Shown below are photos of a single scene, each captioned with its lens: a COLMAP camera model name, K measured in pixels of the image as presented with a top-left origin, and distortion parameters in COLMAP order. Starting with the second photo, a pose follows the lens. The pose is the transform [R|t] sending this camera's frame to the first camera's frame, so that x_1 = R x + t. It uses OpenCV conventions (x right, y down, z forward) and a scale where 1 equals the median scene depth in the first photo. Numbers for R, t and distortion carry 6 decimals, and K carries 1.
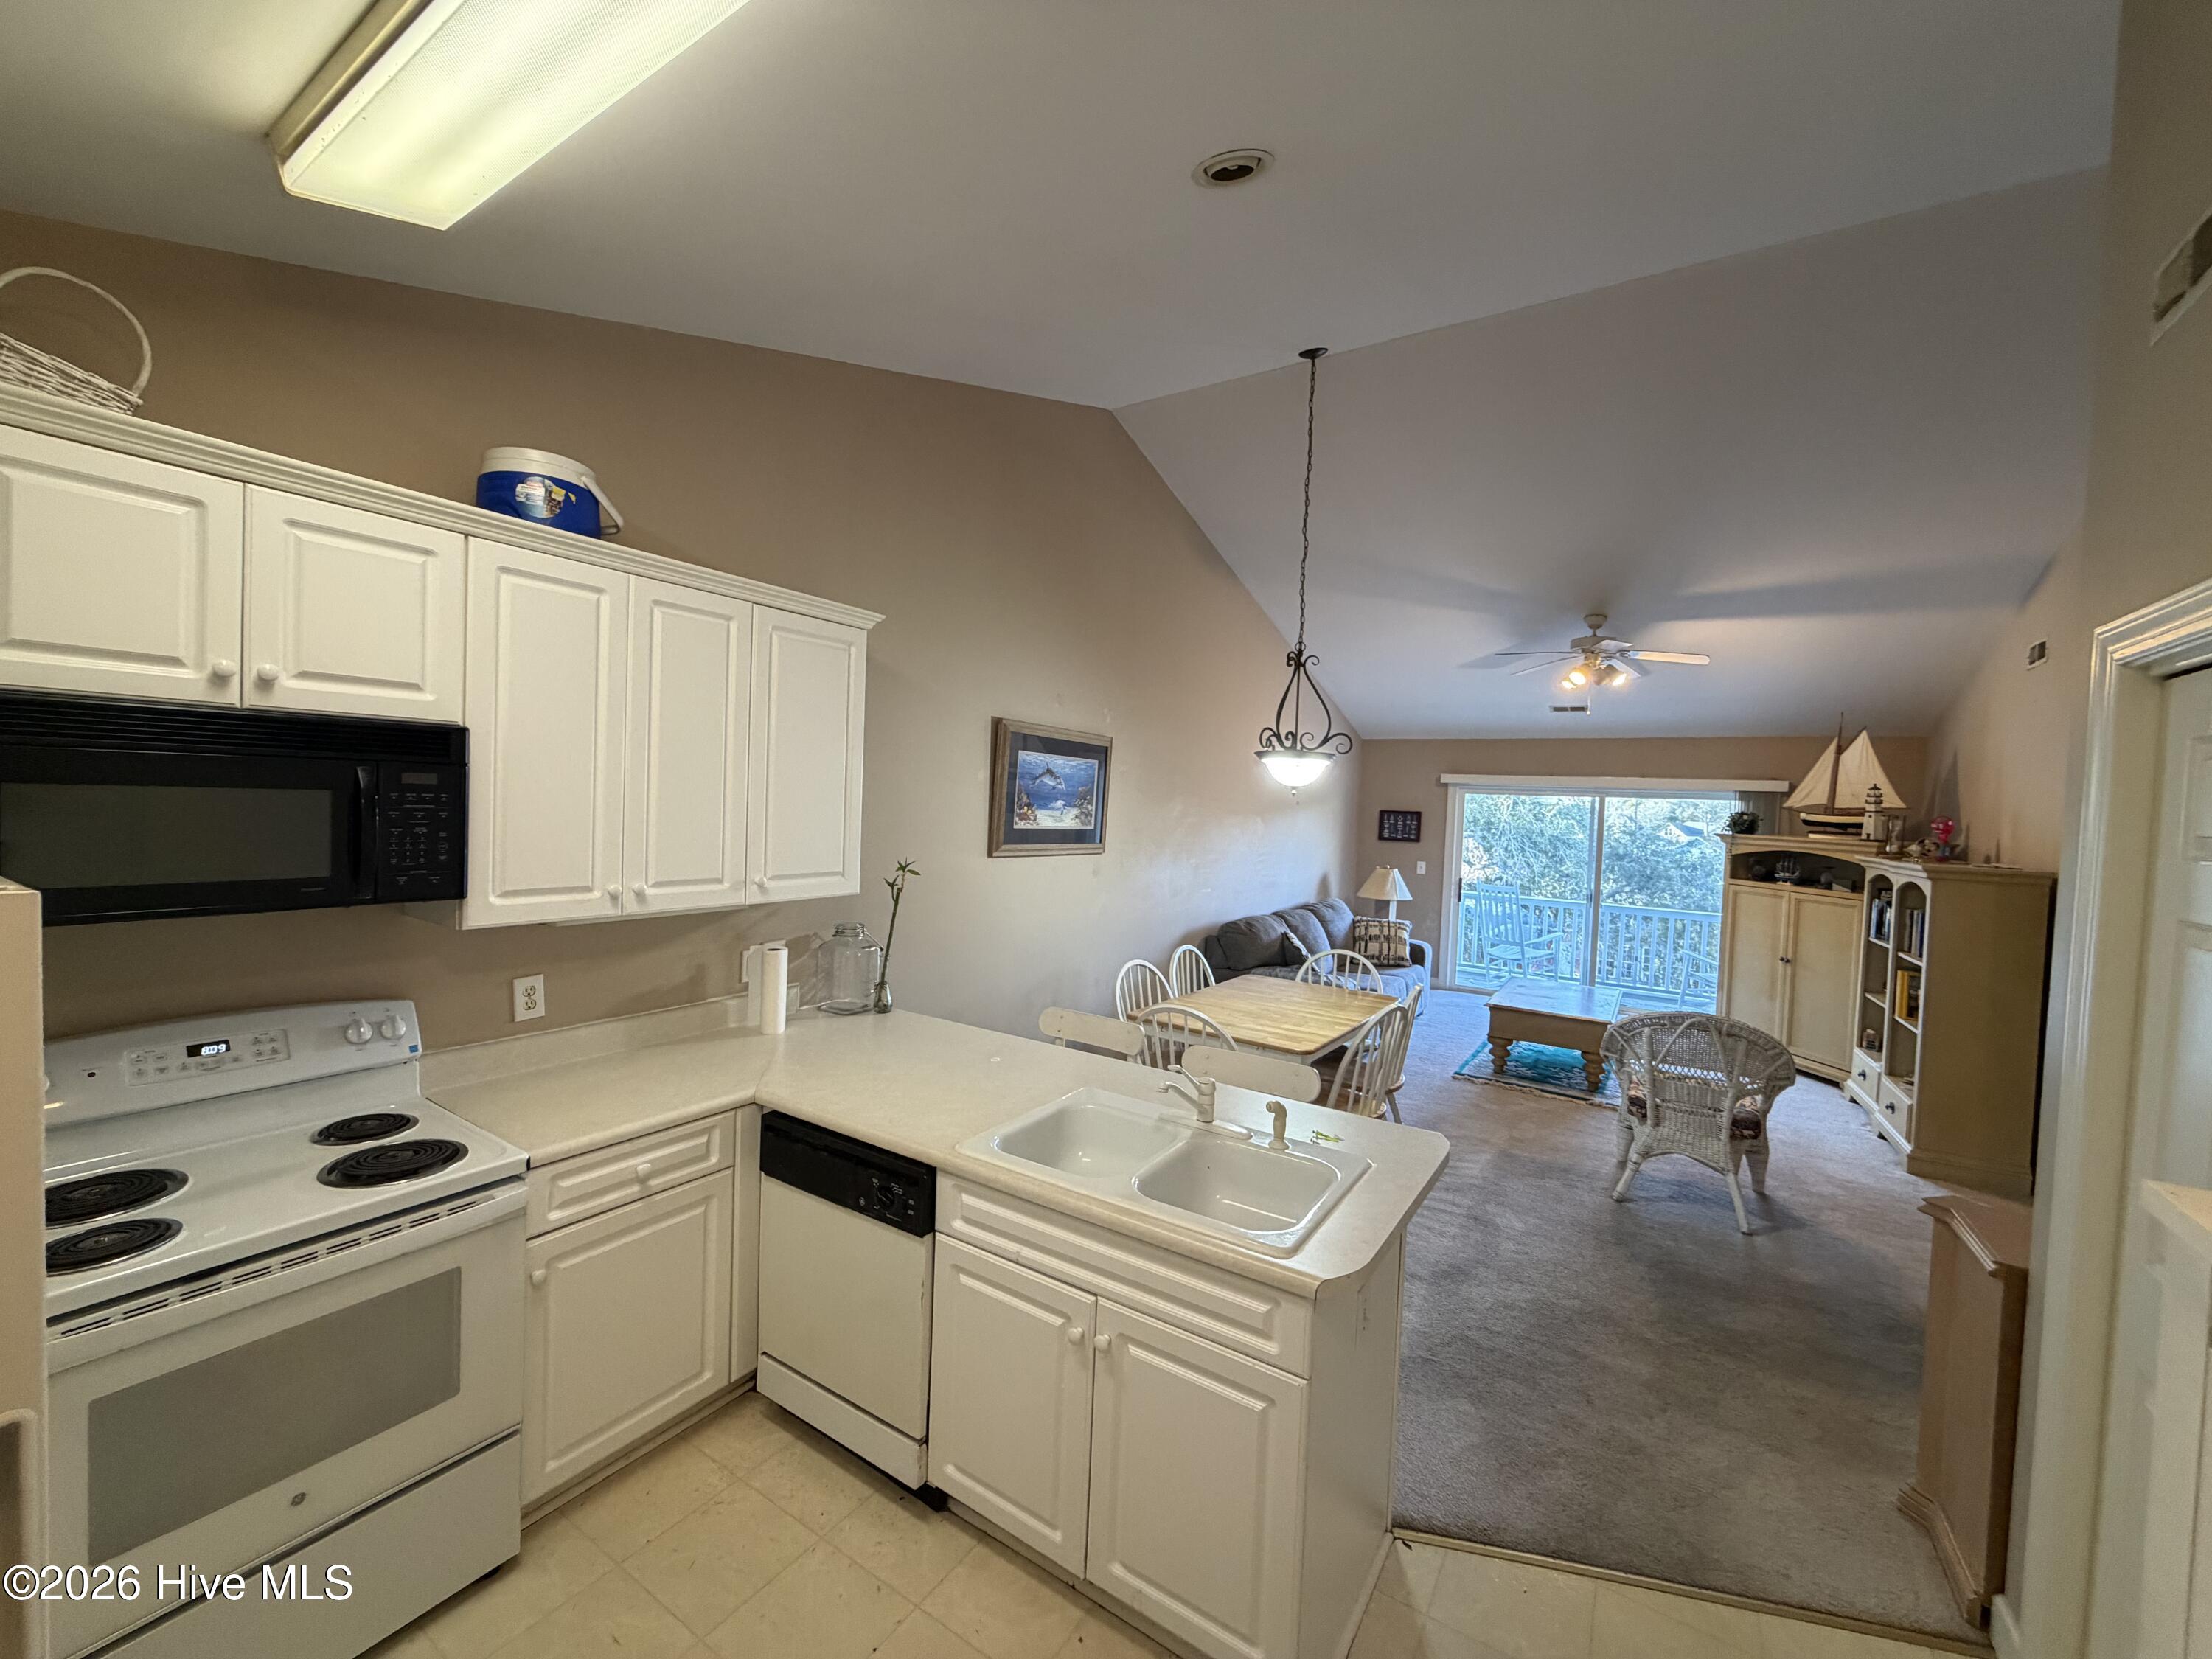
lens RADIAL K [[888.4, 0, 1095.2], [0, 888.4, 830.1], [0, 0, 1]] dist [-0.002320, -0.000175]
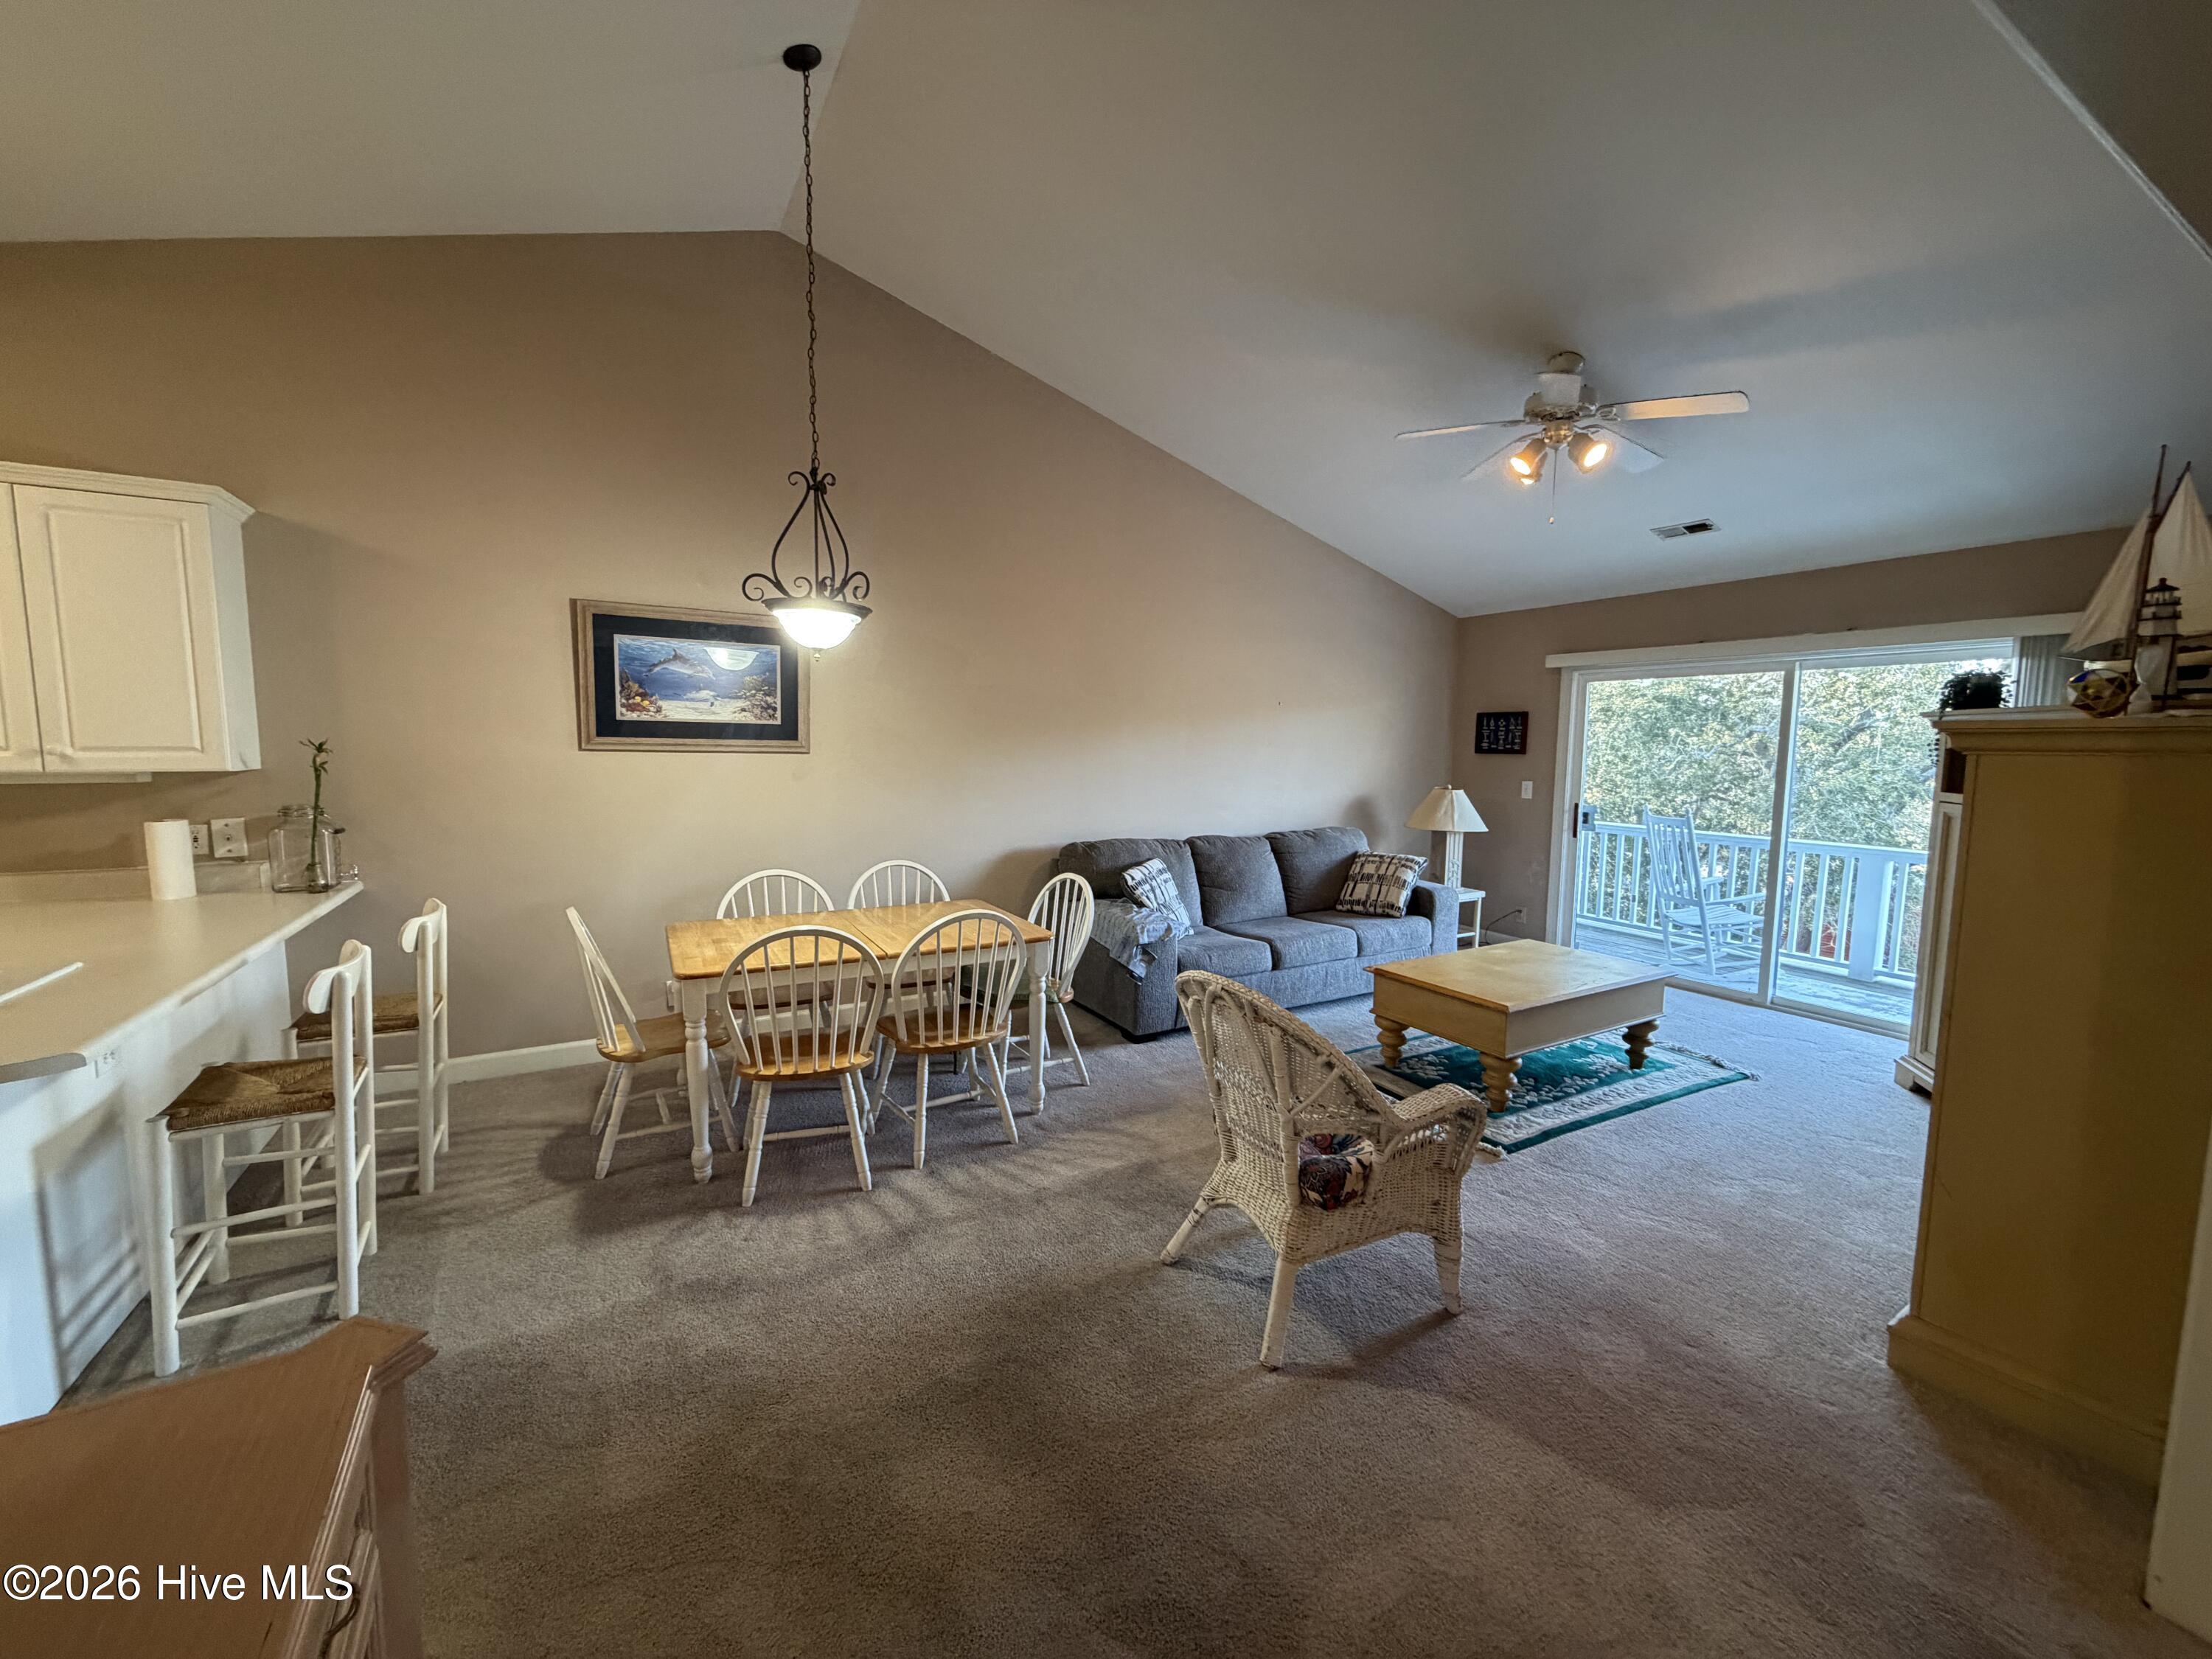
lens RADIAL K [[888.4, 0, 1097.9], [0, 888.4, 826.0], [0, 0, 1]] dist [-0.002320, -0.000175]
pose [[0.887501, 0.010457, -0.460687, 0.693005], [0.010598, 0.999015, 0.043094, 0.065798], [0.460683, -0.043129, 0.886516, 0.357274]]
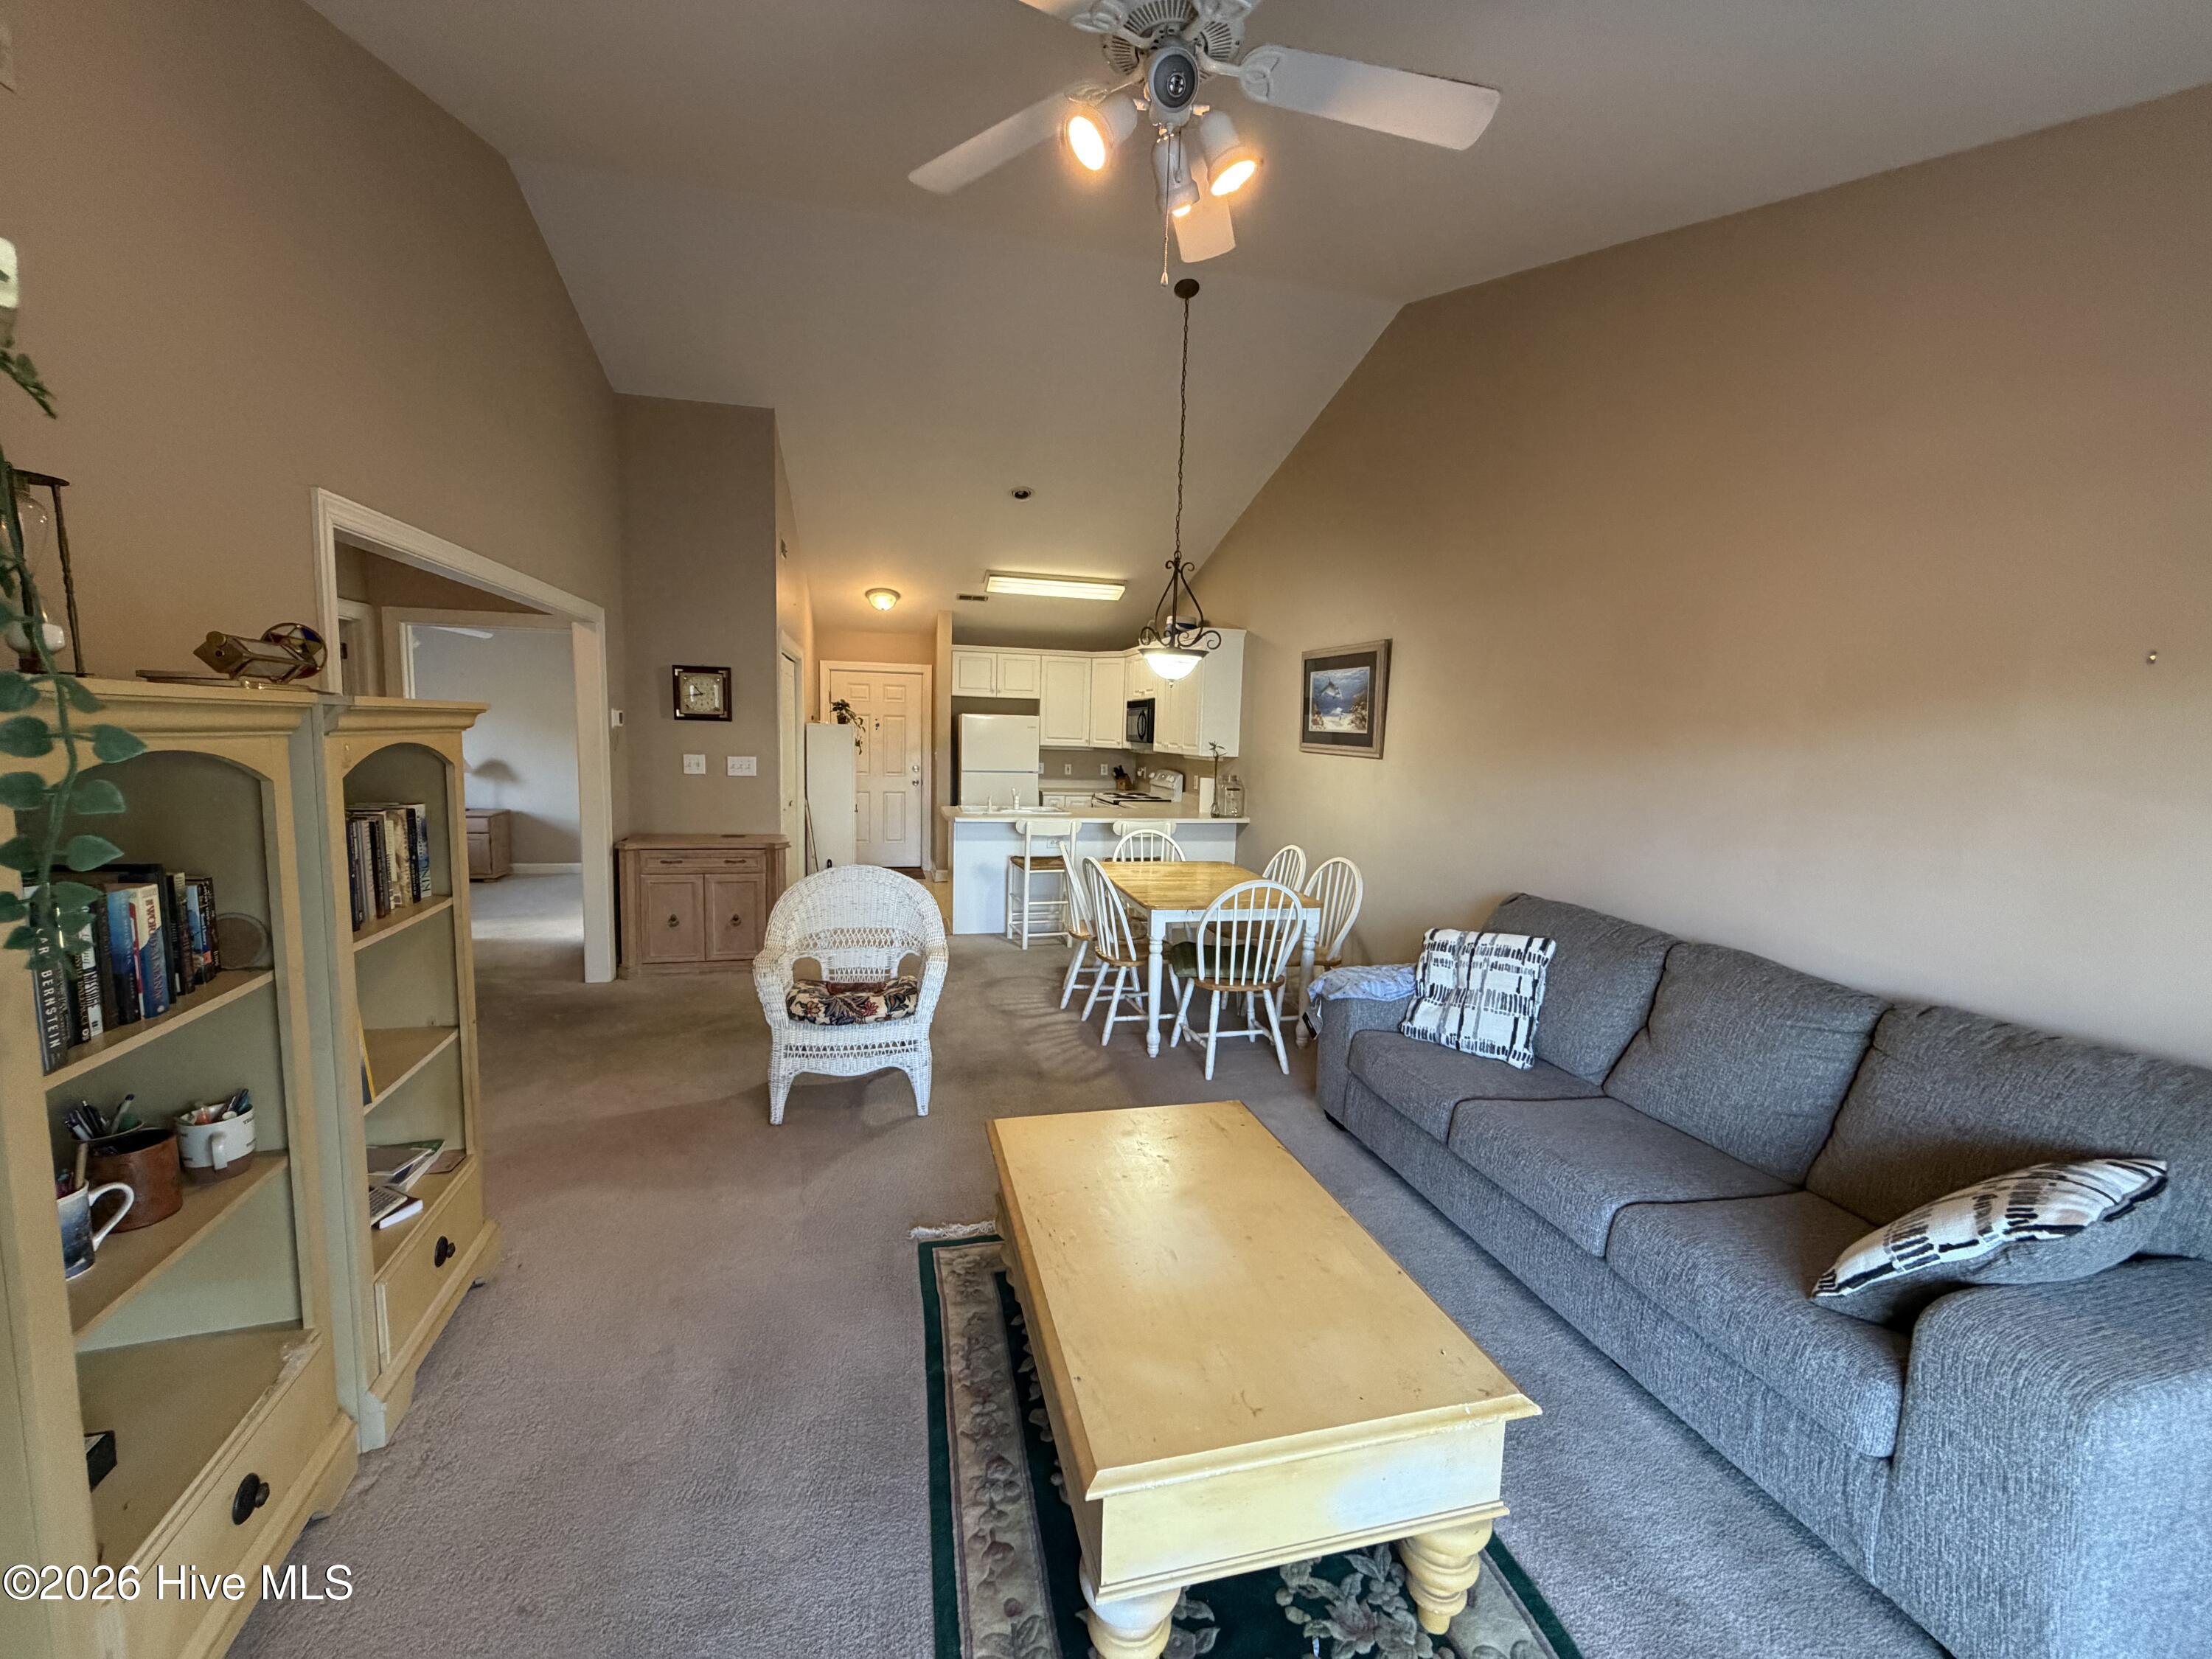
lens RADIAL K [[888.4, 0, 1104.5], [0, 888.4, 830.1], [0, 0, 1]] dist [-0.002320, -0.000175]
pose [[-0.677293, 0.027025, -0.735217, 0.984632], [-0.078669, 0.990935, 0.108896, 0.022320], [0.731496, 0.131593, -0.669027, 1.497872]]
